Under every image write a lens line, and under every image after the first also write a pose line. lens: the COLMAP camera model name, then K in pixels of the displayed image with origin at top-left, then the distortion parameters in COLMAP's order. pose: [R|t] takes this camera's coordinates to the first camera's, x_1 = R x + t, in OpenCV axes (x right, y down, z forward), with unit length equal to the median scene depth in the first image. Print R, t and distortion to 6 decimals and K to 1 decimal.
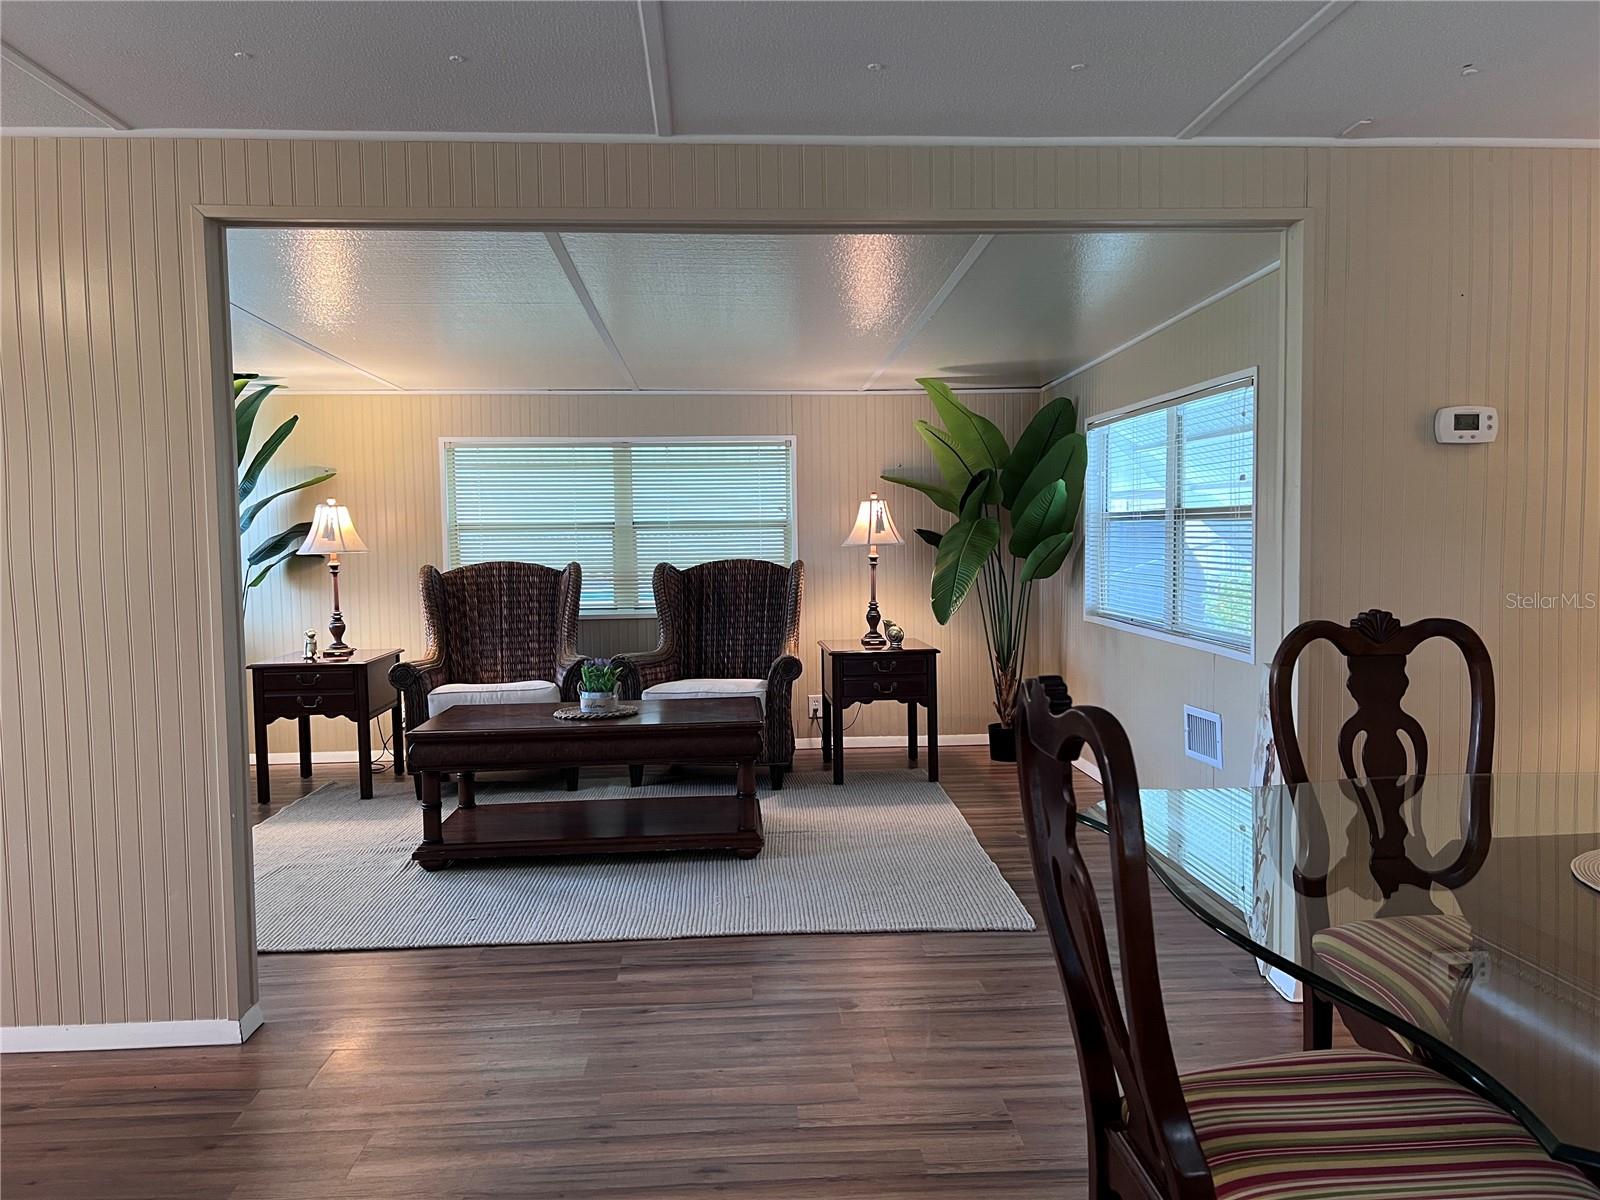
lens RADIAL K [[1211.2, 0, 800.0], [0, 1211.2, 600.0], [0, 0, 1]] dist [0.115861, -0.001499]
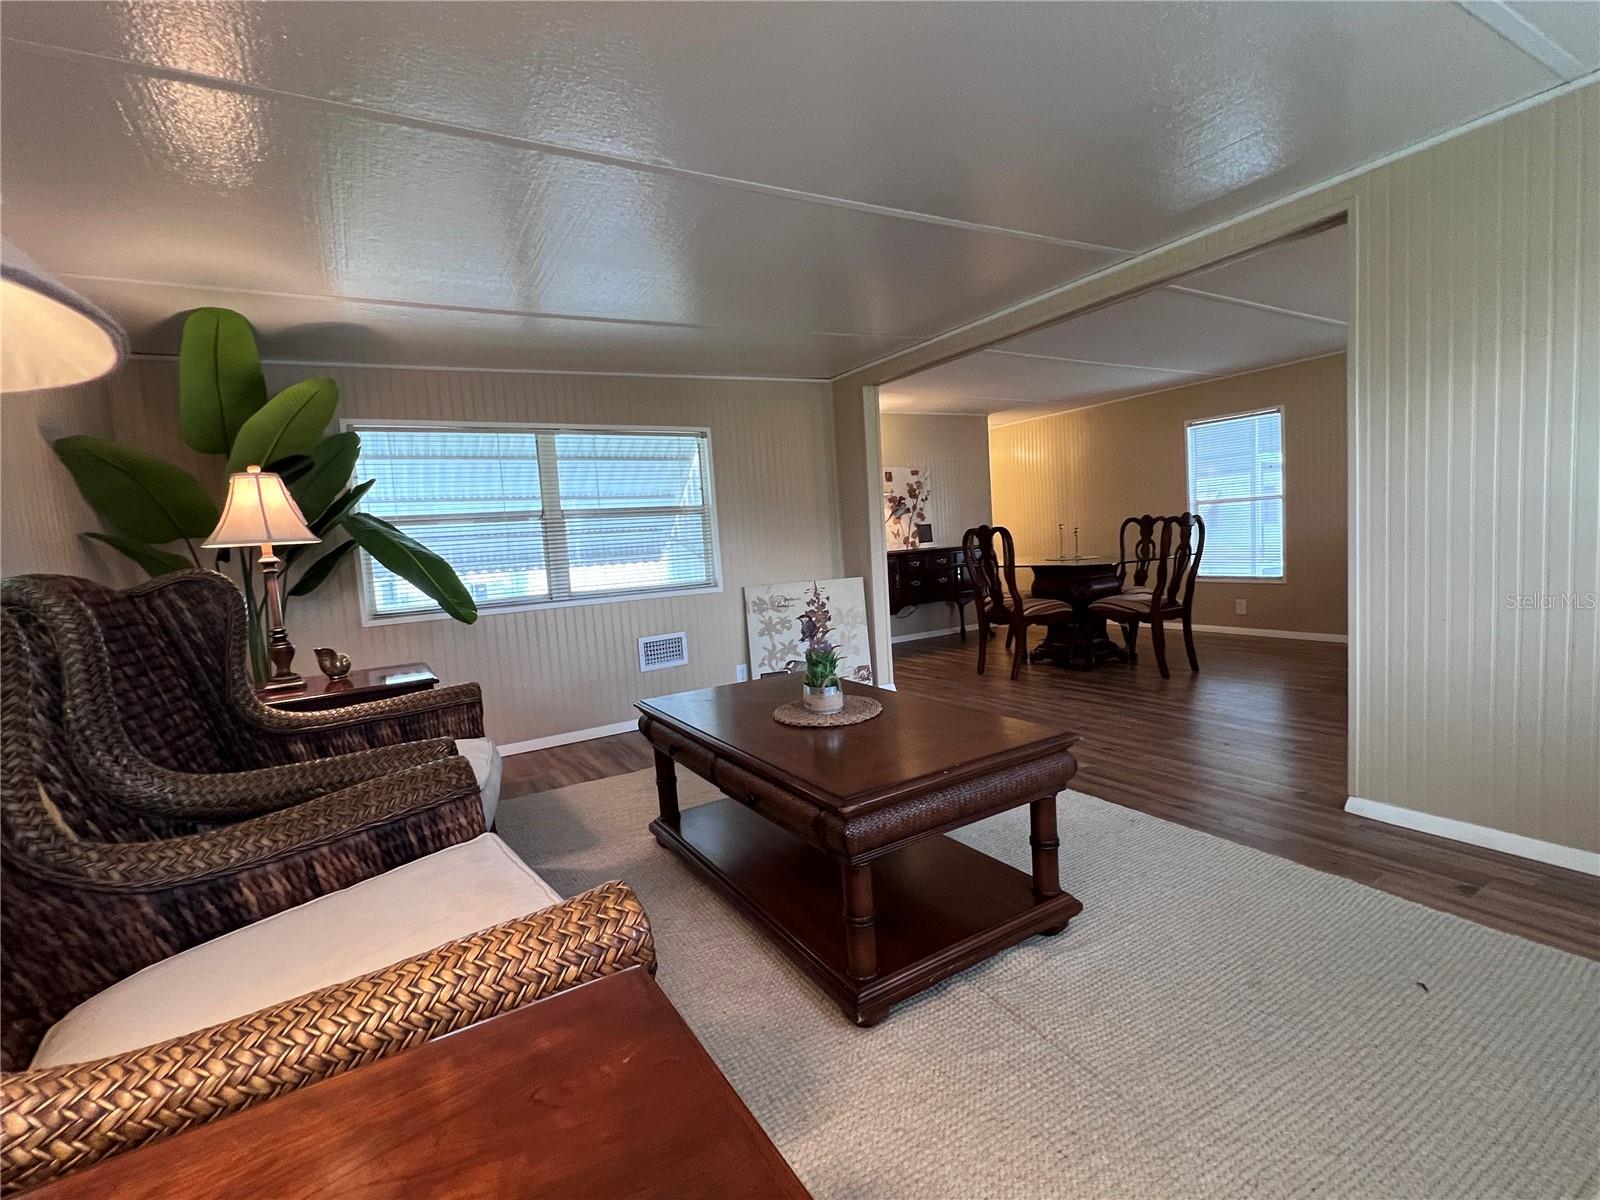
lens RADIAL K [[720.5, 0, 805.6], [0, 720.5, 609.7], [0, 0, 1]] dist [0.025247, -0.000029]
pose [[-0.459886, -0.041615, 0.887002, -0.430438], [0.125375, 0.985852, 0.111256, -0.017393], [-0.879083, 0.162373, -0.448162, 0.925580]]
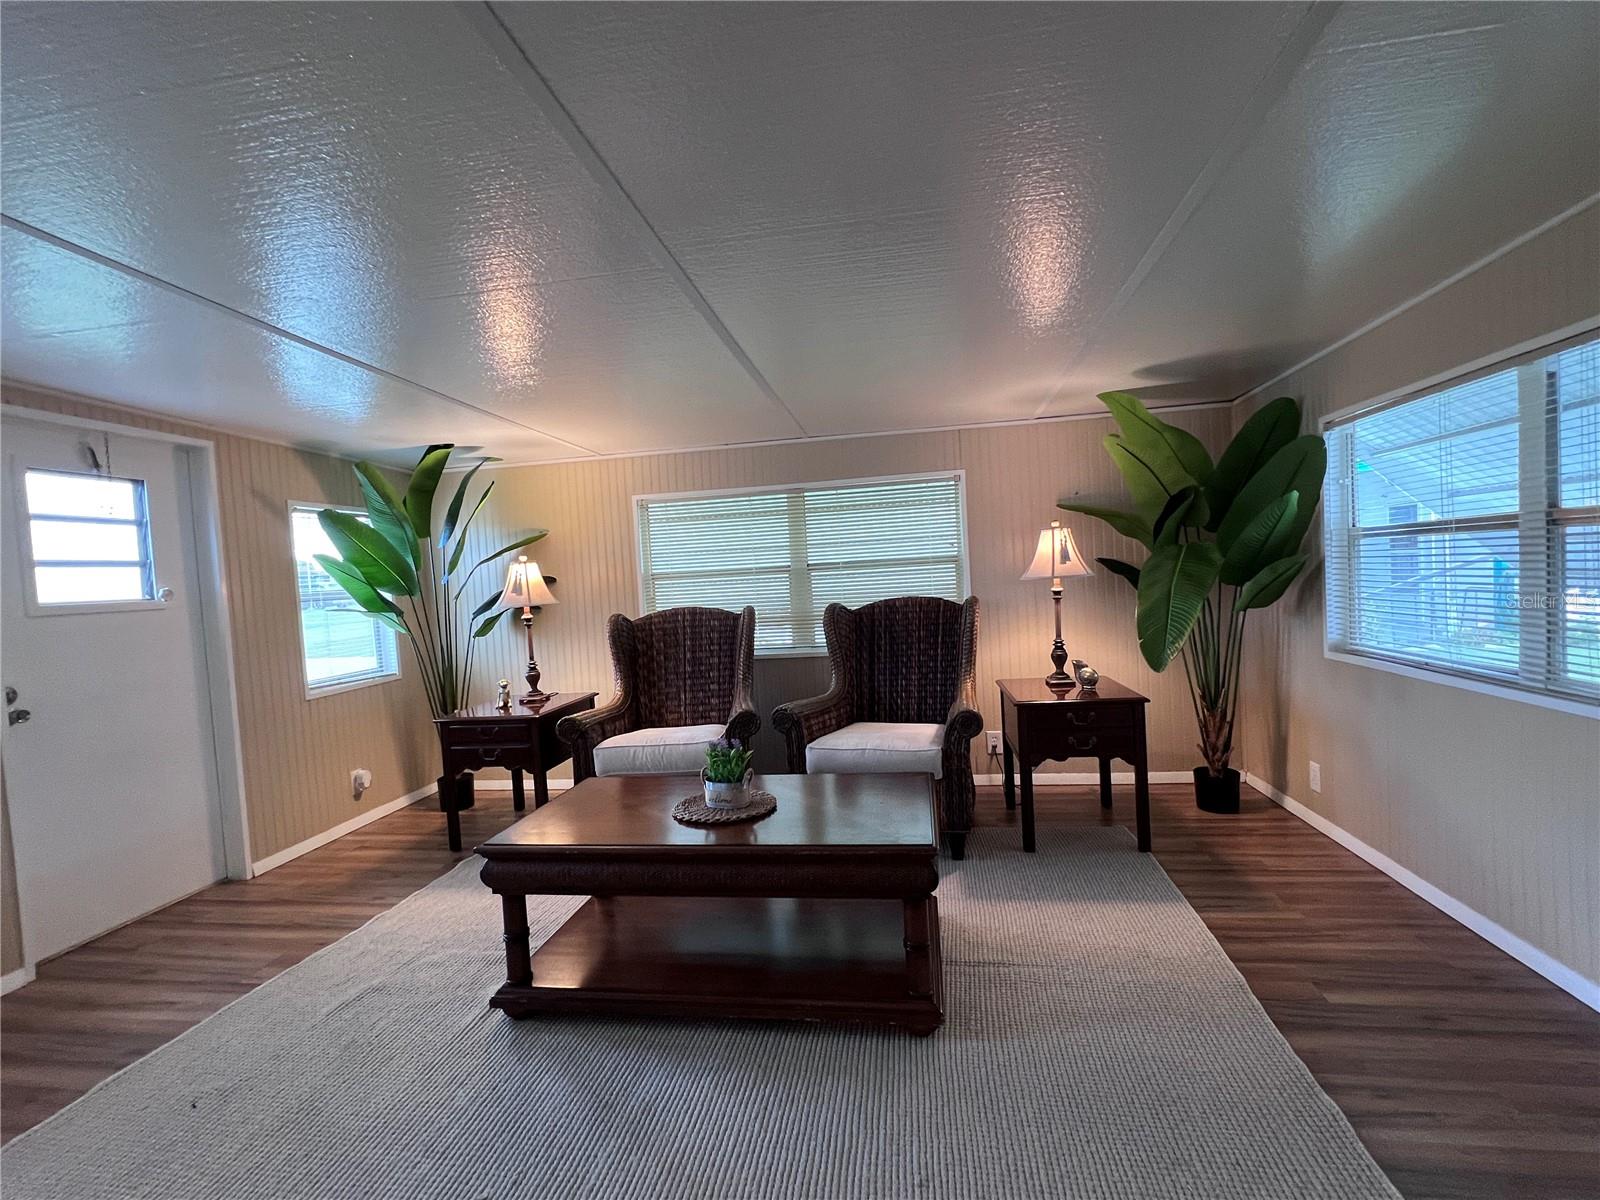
lens RADIAL K [[730.9, 0, 797.2], [0, 730.9, 605.4], [0, 0, 1]] dist [0.000257, -0.000605]
pose [[0.974255, -0.032410, -0.223109, -0.007767], [0.031140, 0.999473, -0.009206, -0.025352], [0.223290, 0.002021, 0.974750, 0.419109]]
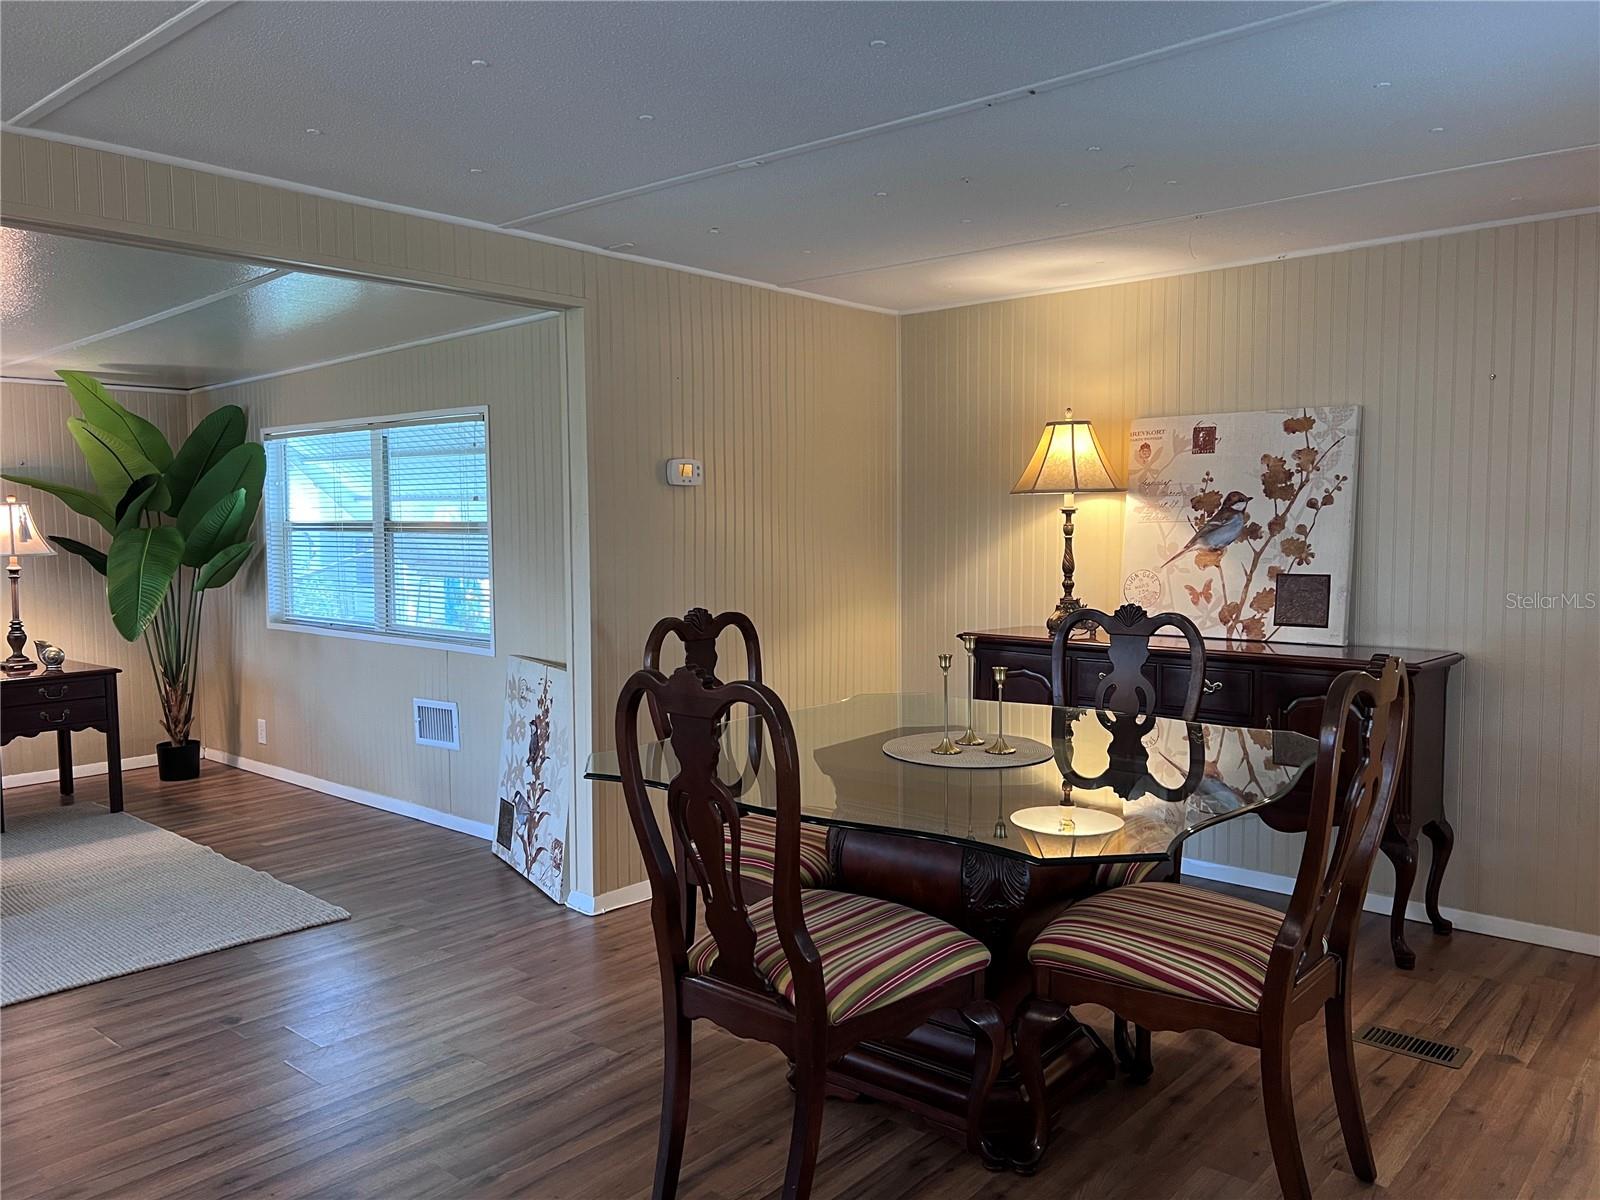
lens RADIAL K [[1217.0, 0, 800.0], [0, 1217.0, 600.0], [0, 0, 1]] dist [0.034355, -0.001411]
pose [[0.703400, -0.039521, 0.709695, -0.172305], [0.037292, 0.999130, 0.018677, -0.008947], [-0.709816, 0.013329, 0.704261, -0.026308]]
